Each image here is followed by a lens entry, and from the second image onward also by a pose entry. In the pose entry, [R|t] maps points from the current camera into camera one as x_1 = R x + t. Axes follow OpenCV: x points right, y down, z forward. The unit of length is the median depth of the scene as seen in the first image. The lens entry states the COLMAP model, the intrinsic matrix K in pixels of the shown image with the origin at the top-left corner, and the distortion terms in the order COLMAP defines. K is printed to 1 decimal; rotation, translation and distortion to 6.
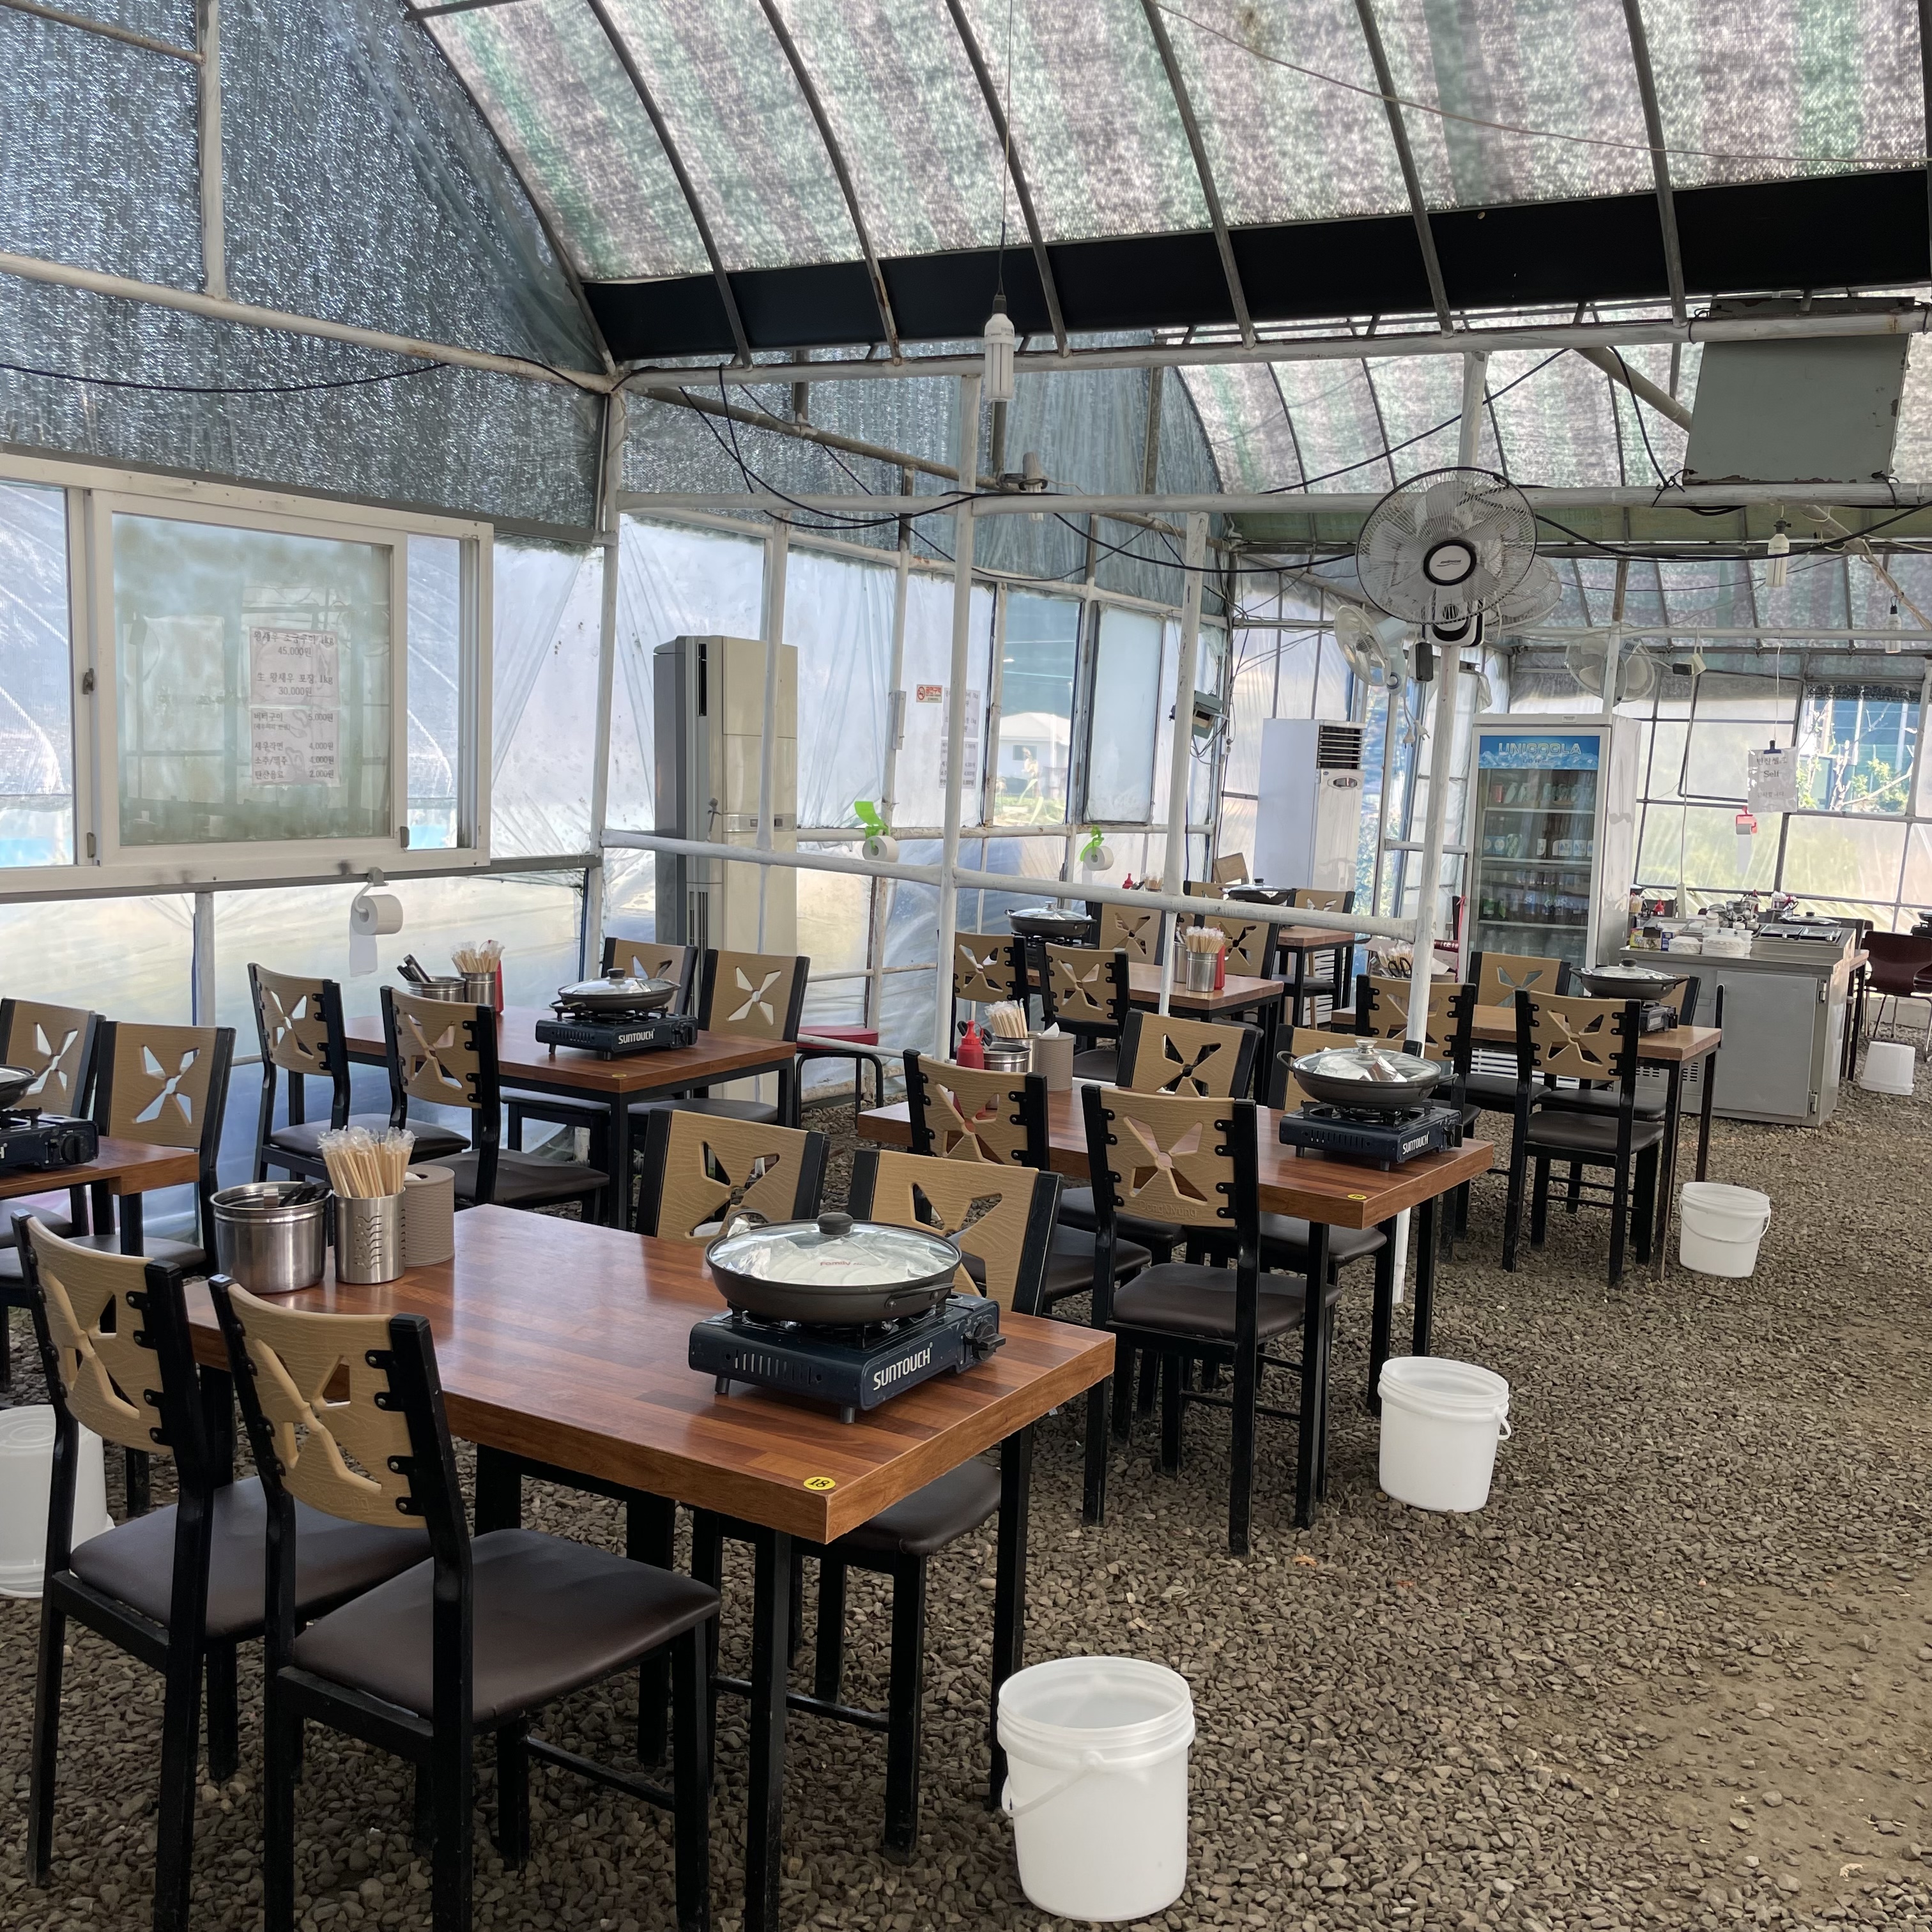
lens RADIAL K [[1950.6, 0, 966.0], [0, 1950.6, 966.0], [0, 0, 1]] dist [0.092692, -0.130904]
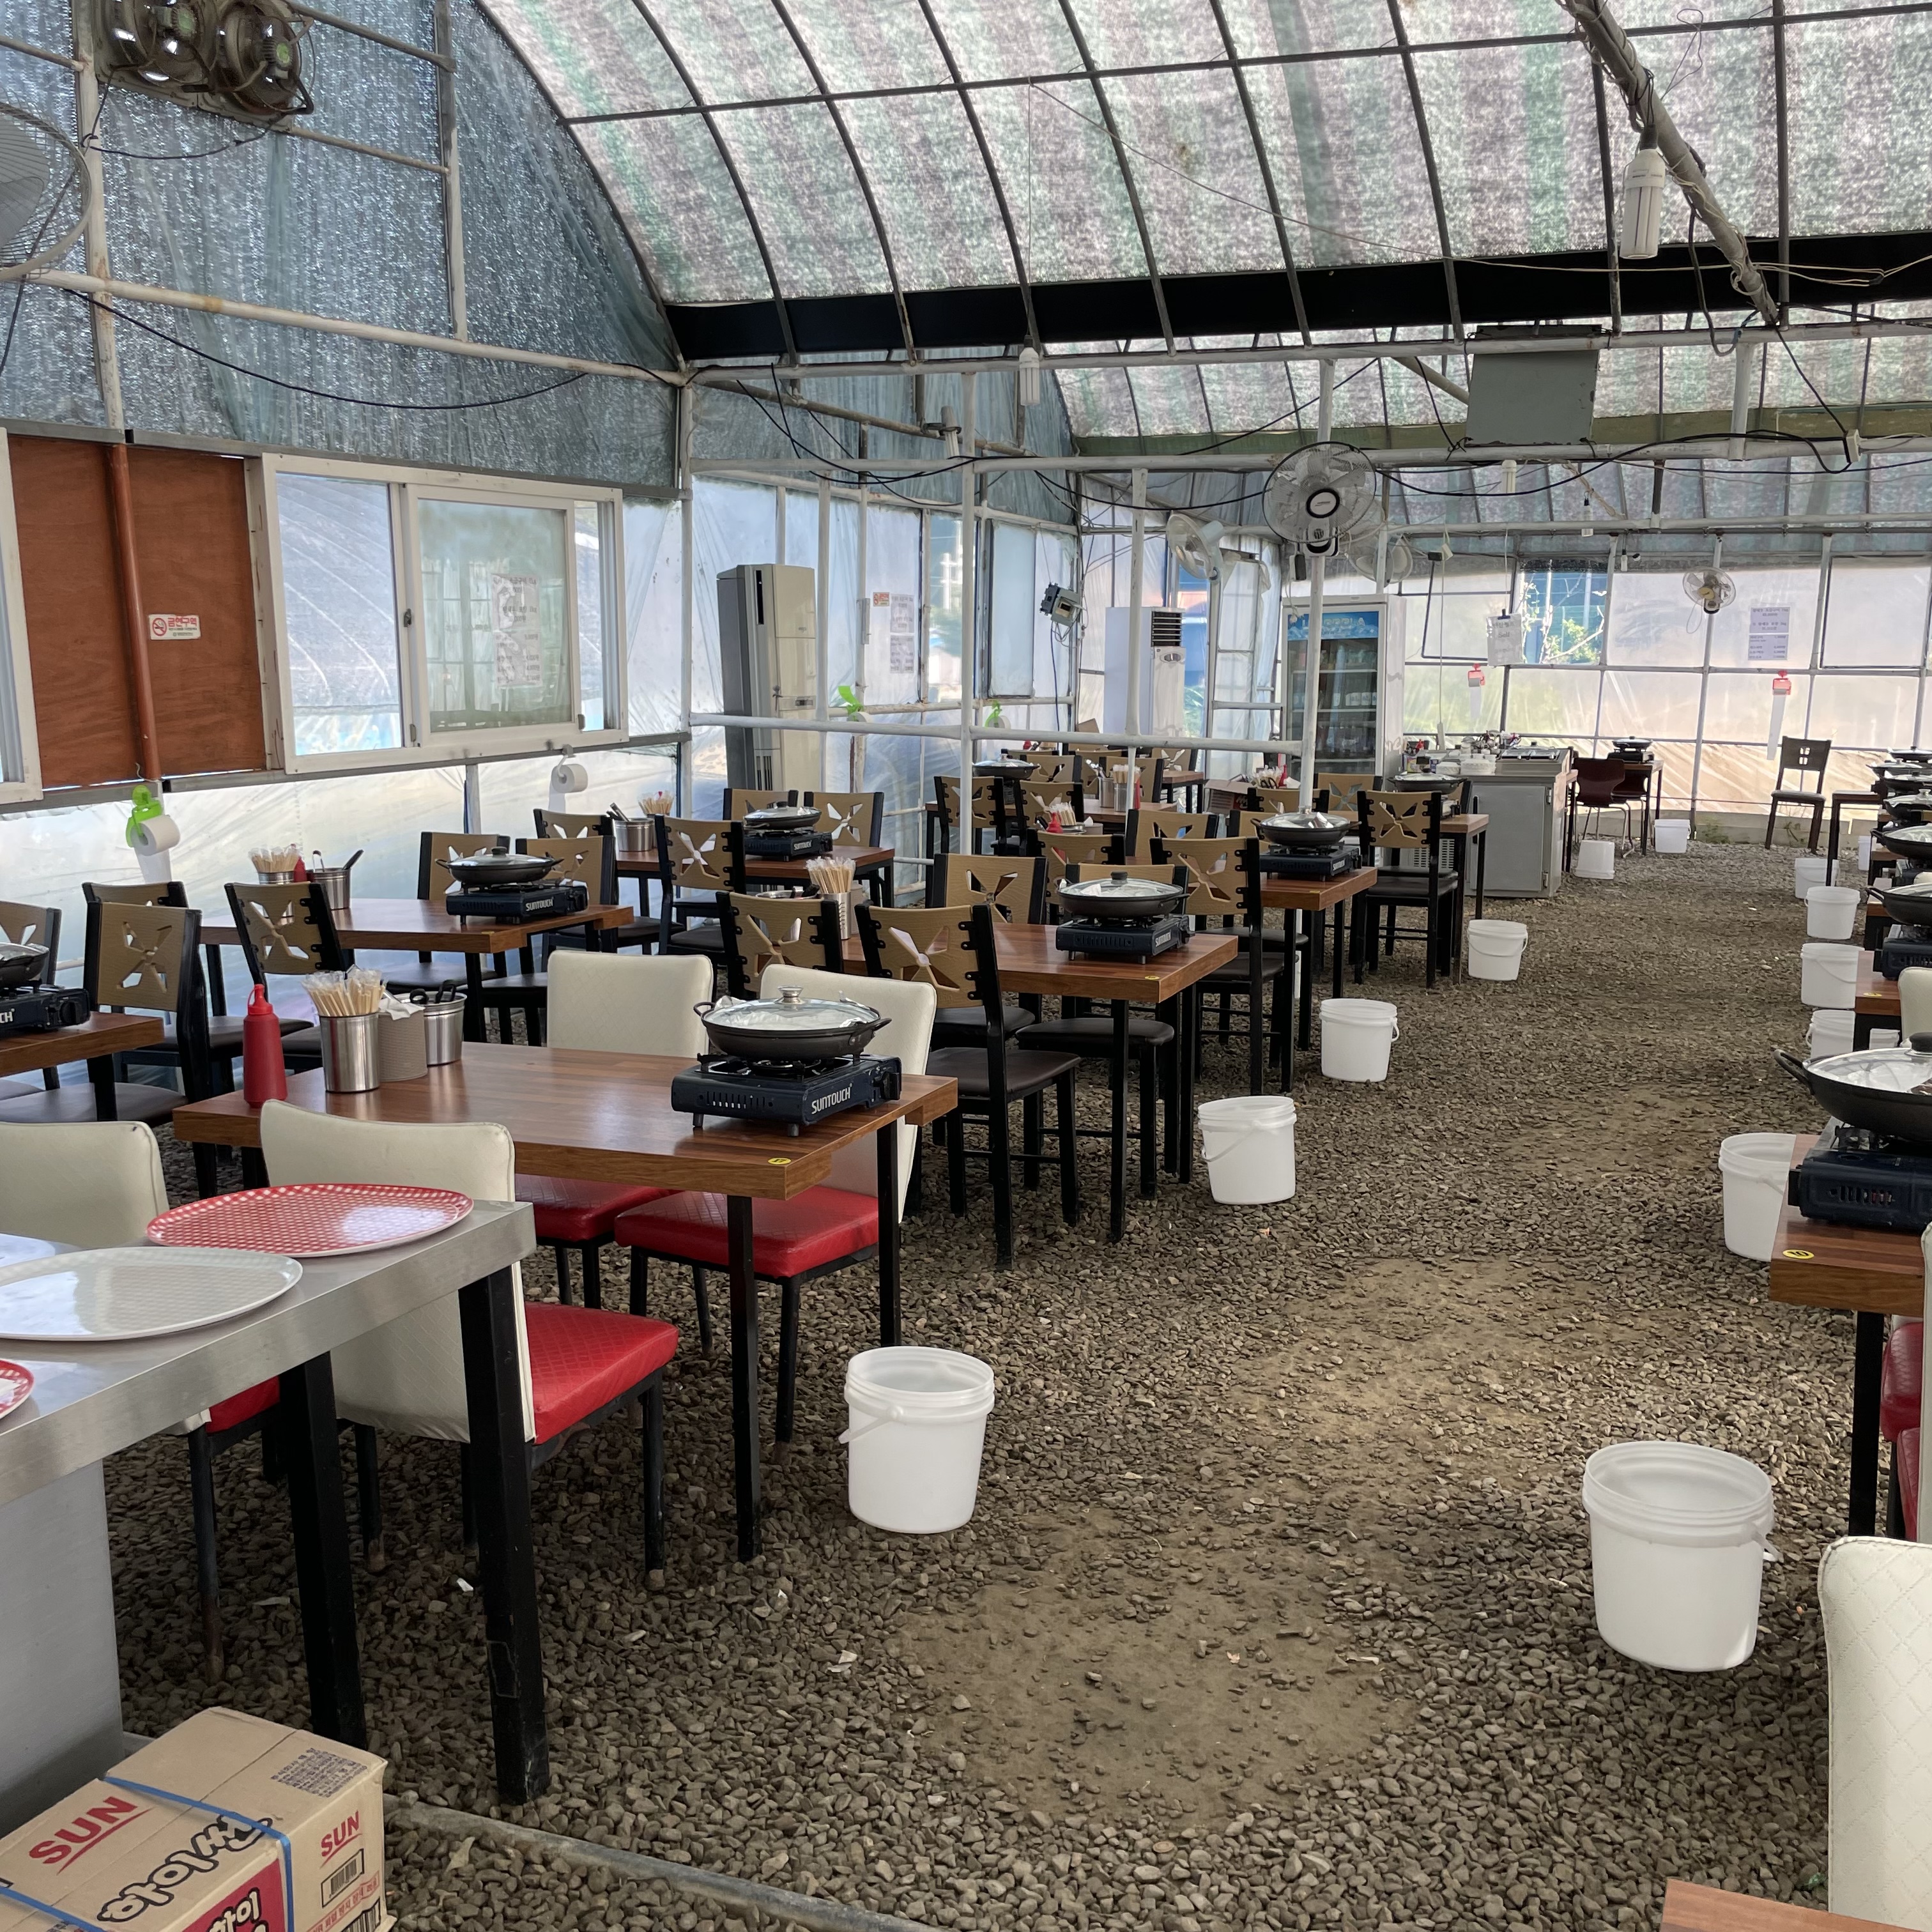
lens RADIAL K [[1950.6, 0, 966.0], [0, 1950.6, 966.0], [0, 0, 1]] dist [0.092692, -0.130904]
pose [[0.989519, -0.065007, 0.128944, -0.207508], [0.058000, 0.996666, 0.057379, 0.042665], [-0.132244, -0.049299, 0.989990, -0.414932]]
